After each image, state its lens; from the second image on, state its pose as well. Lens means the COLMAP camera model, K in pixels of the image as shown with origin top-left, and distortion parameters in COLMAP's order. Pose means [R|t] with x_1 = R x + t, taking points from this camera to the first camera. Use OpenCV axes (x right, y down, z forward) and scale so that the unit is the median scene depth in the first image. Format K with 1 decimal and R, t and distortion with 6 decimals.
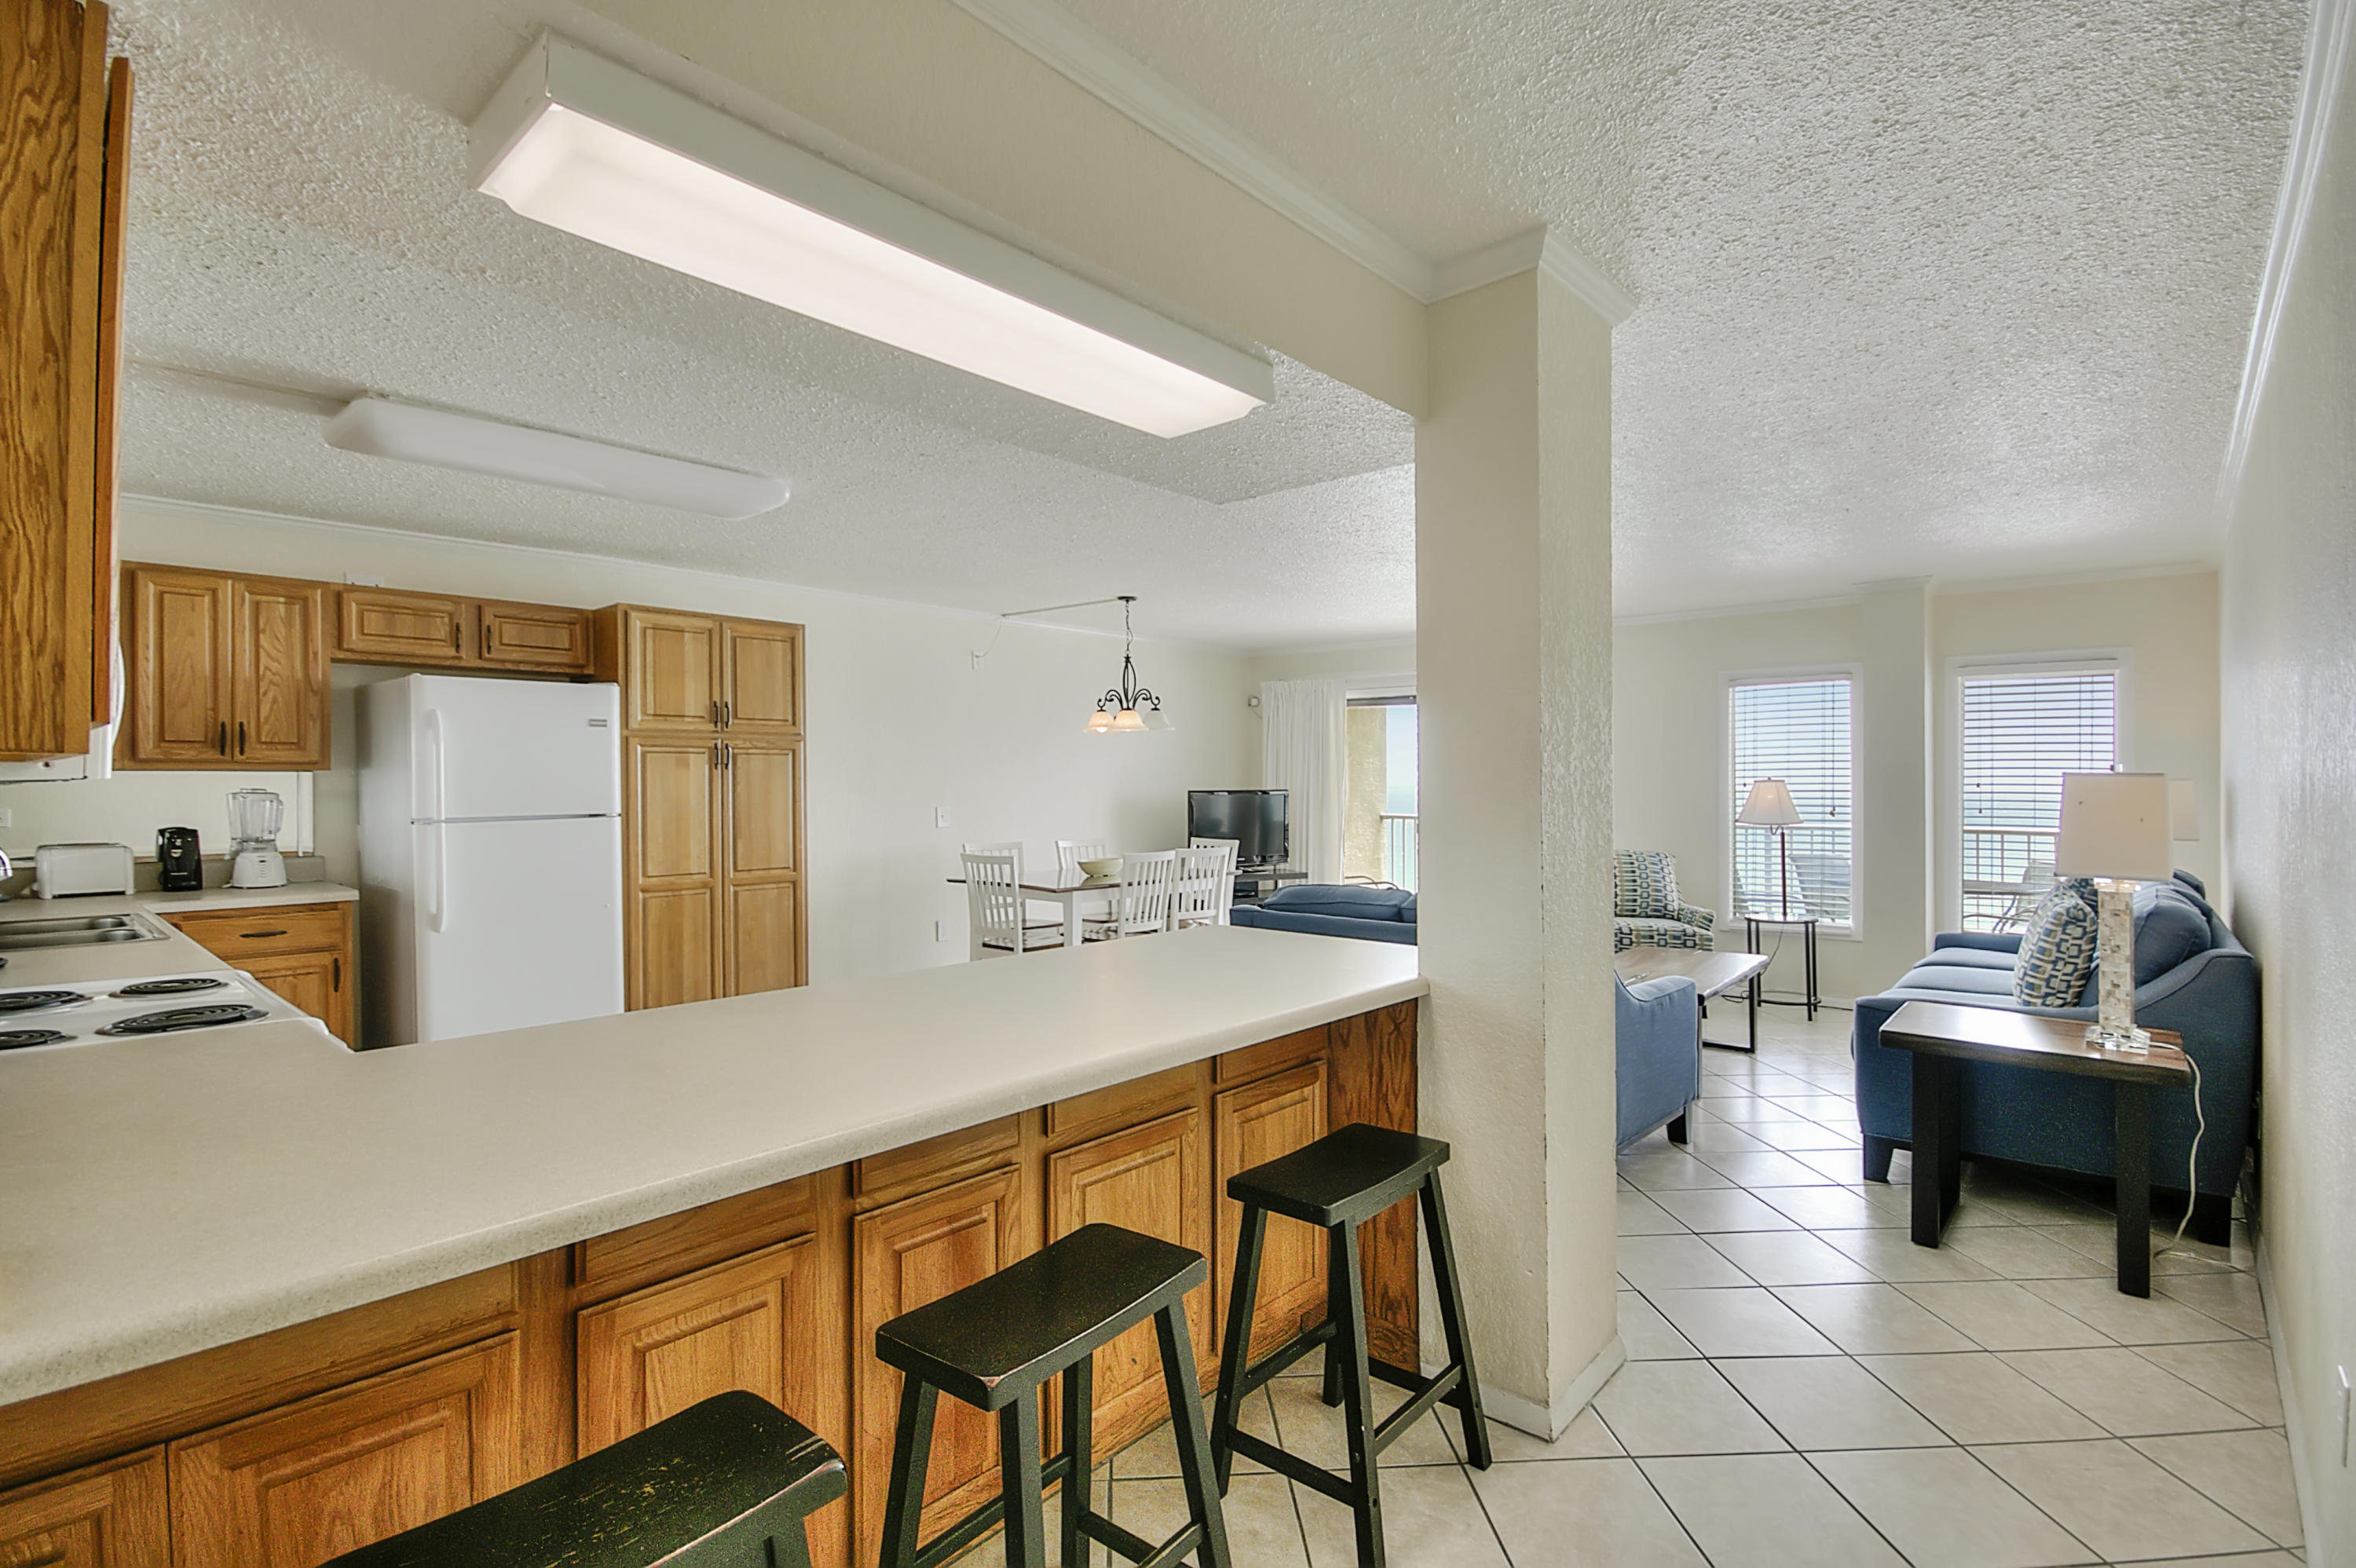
lens RADIAL K [[1105.5, 0, 1178.0], [0, 1105.5, 784.0], [0, 0, 1]] dist [-0.003506, -0.000184]
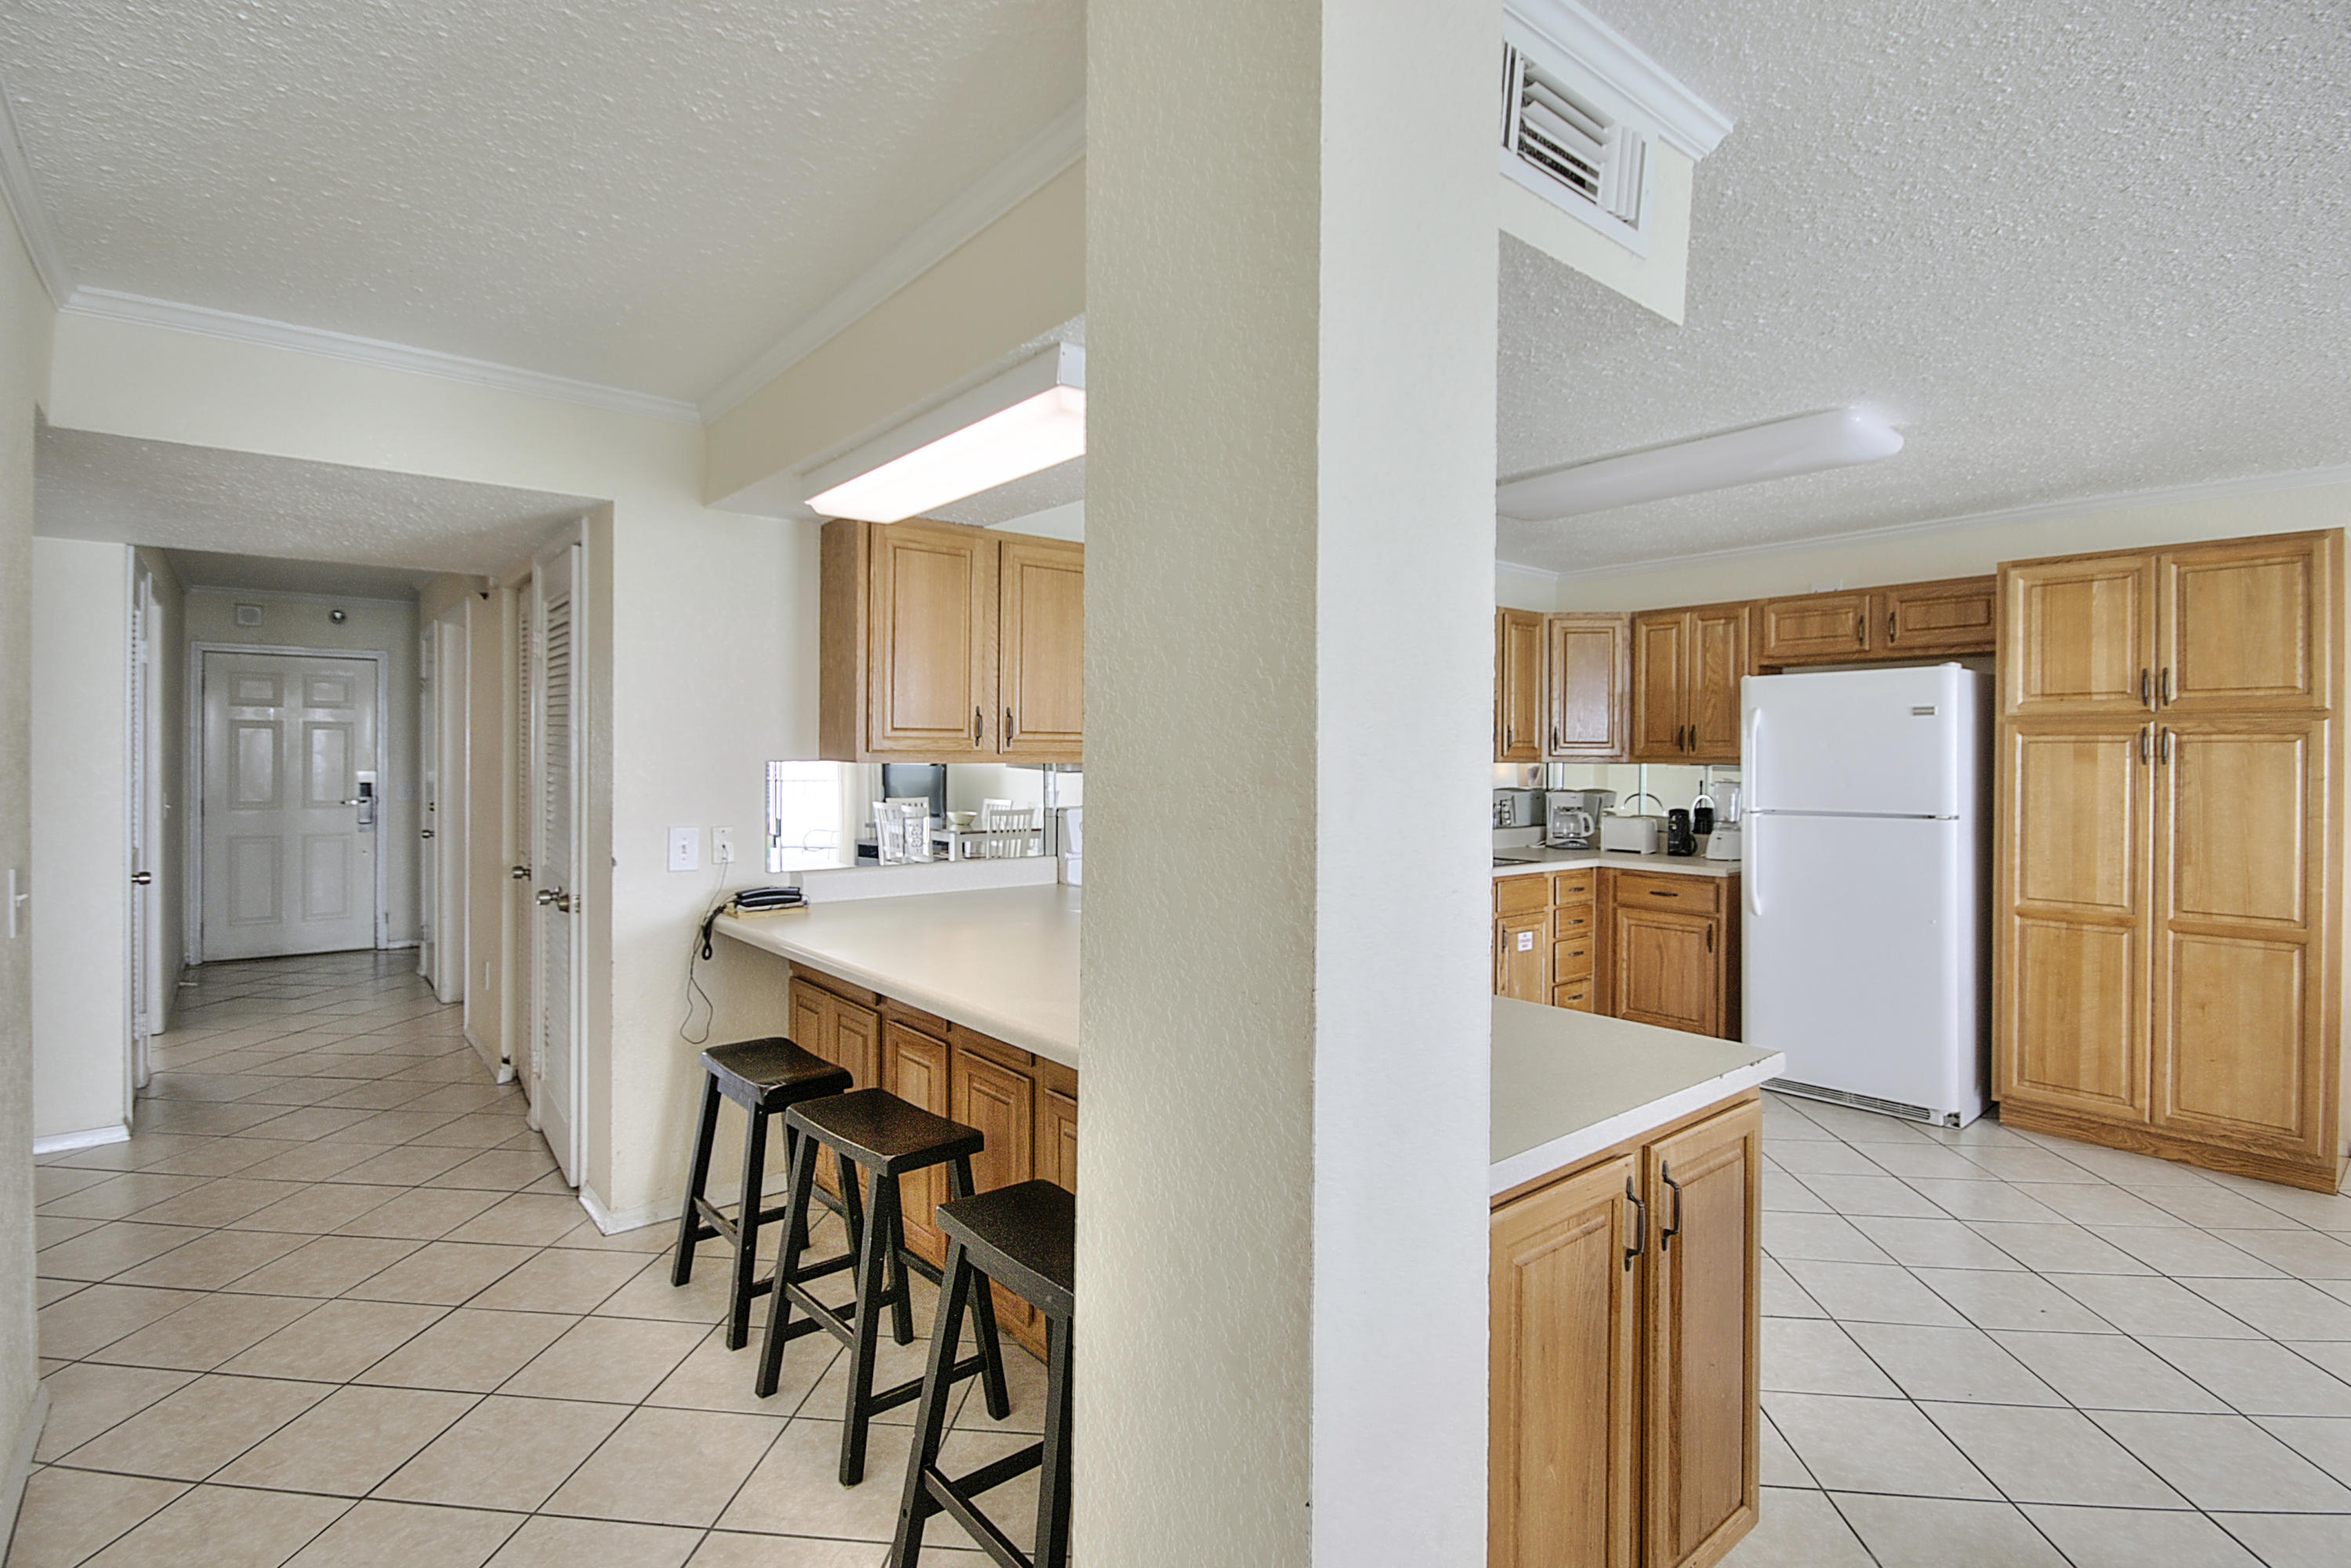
lens RADIAL K [[1131.5, 0, 1175.5], [0, 1131.5, 784.0], [0, 0, 1]] dist [-0.001136, 0.000179]
pose [[-0.147194, 0.021233, -0.988880, 0.412145], [-0.014295, 0.999619, 0.023591, -0.009270], [0.989004, 0.017609, -0.146834, 0.501851]]
